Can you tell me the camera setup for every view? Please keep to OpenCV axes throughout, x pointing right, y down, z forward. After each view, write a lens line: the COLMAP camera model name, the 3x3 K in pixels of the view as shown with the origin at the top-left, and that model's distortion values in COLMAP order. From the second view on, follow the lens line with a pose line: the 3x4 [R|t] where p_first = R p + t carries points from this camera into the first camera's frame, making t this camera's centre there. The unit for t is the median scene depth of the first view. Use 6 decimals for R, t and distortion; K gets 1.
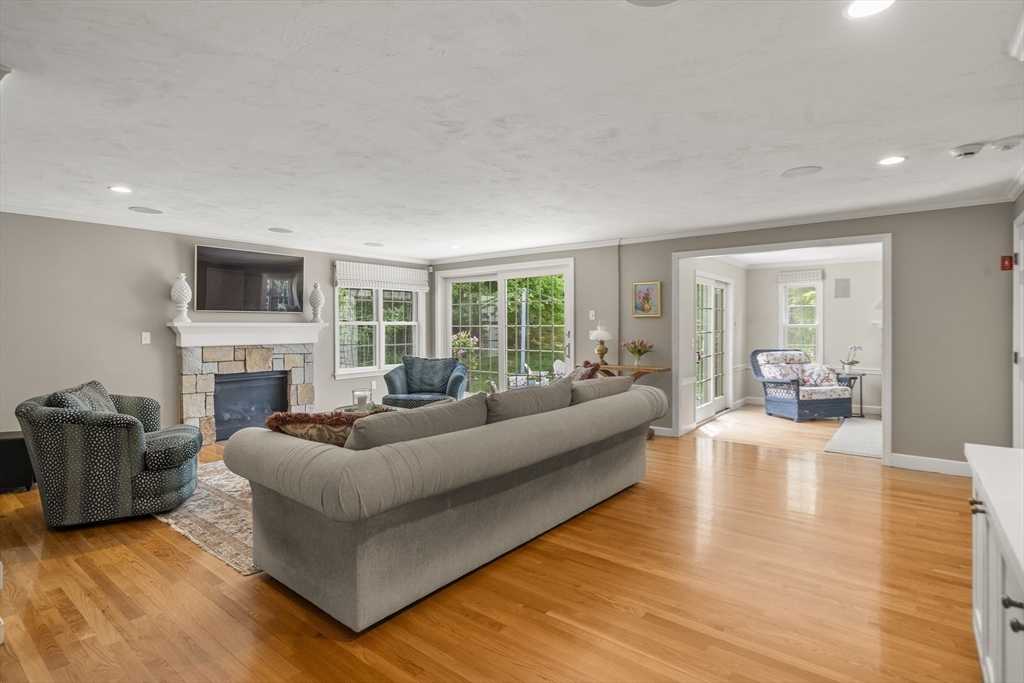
lens RADIAL K [[511.7, 0, 509.3], [0, 511.7, 336.6], [0, 0, 1]] dist [0.000620, -0.001065]
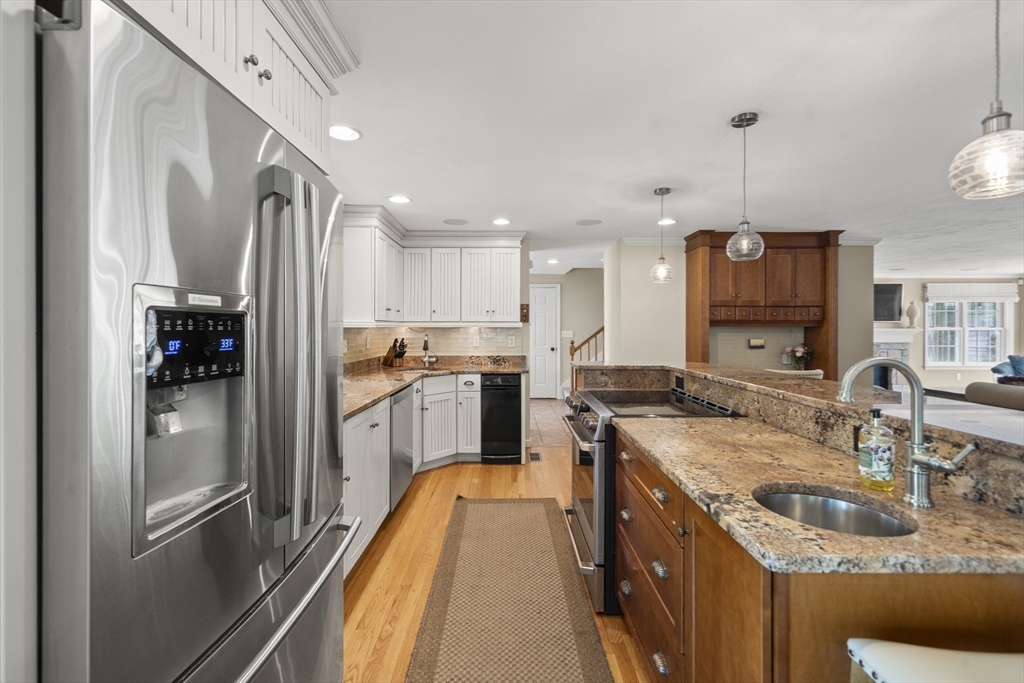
lens RADIAL K [[416.1, 0, 512.2], [0, 416.1, 331.9], [0, 0, 1]] dist [-0.003548, 0.000018]
pose [[0.609526, 0.009508, -0.792709, -0.155377], [-0.020199, 0.999790, -0.003540, 0.010454], [0.792509, 0.018170, 0.609590, -0.661867]]
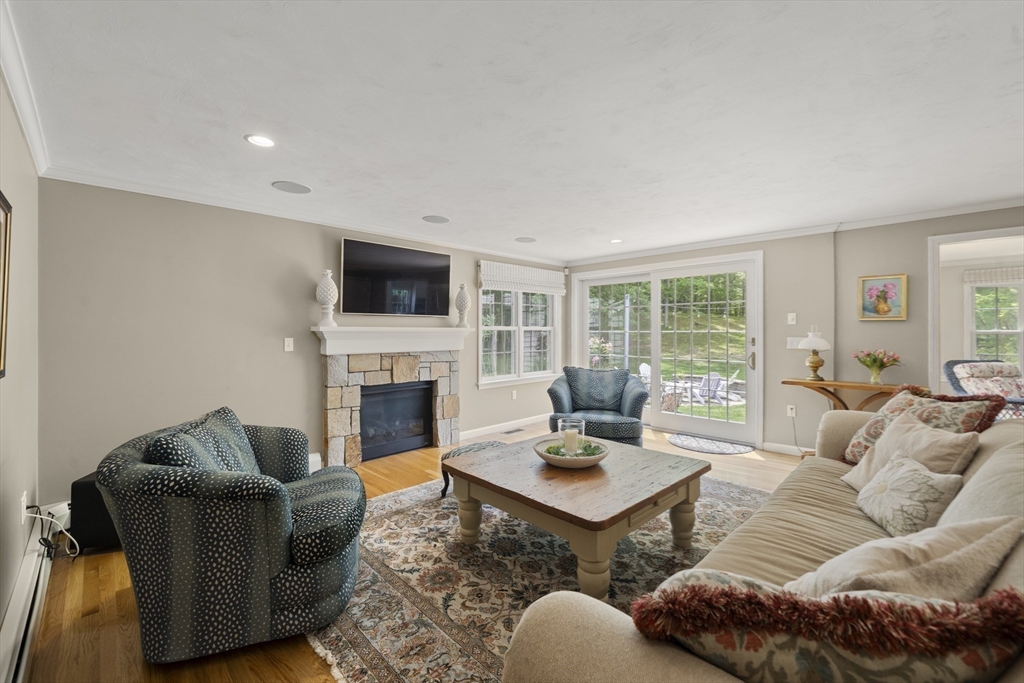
lens RADIAL K [[416.1, 0, 510.1], [0, 416.1, 335.8], [0, 0, 1]] dist [-0.003548, 0.000018]
pose [[0.992824, 0.004175, -0.119513, -0.229087], [-0.005286, 0.999946, -0.008980, -0.006891], [0.119469, 0.009547, 0.992792, 0.311895]]
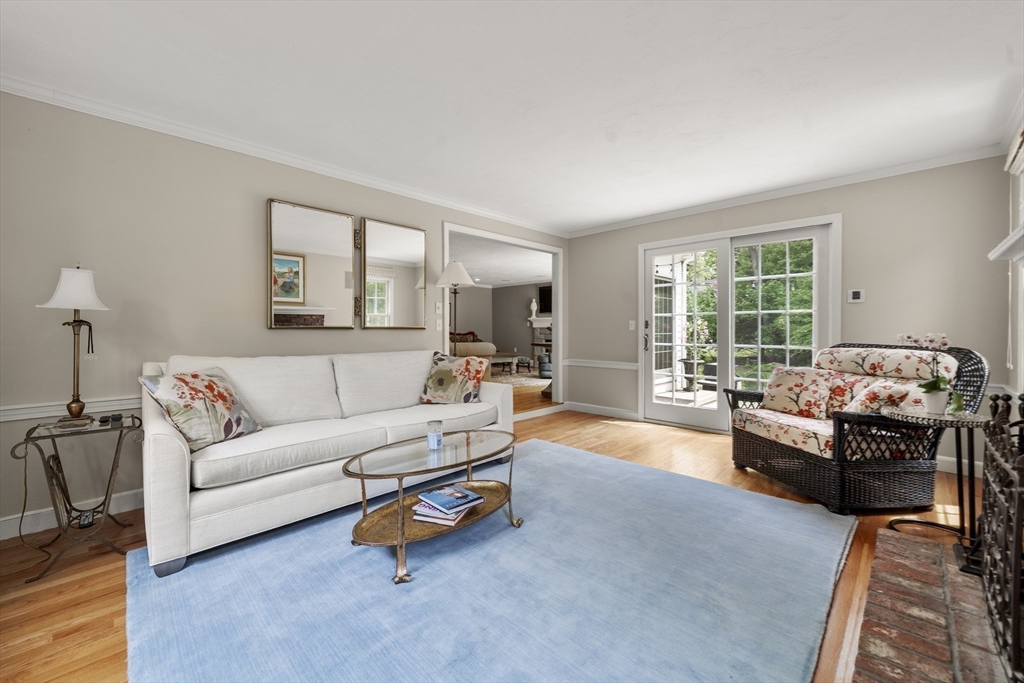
lens RADIAL K [[416.1, 0, 512.3], [0, 416.1, 334.2], [0, 0, 1]] dist [-0.003548, 0.000018]
pose [[-0.109574, 0.010839, -0.993920, 1.312779], [-0.003076, 0.999932, 0.011244, 0.025734], [0.993974, 0.004289, -0.109533, 1.030388]]
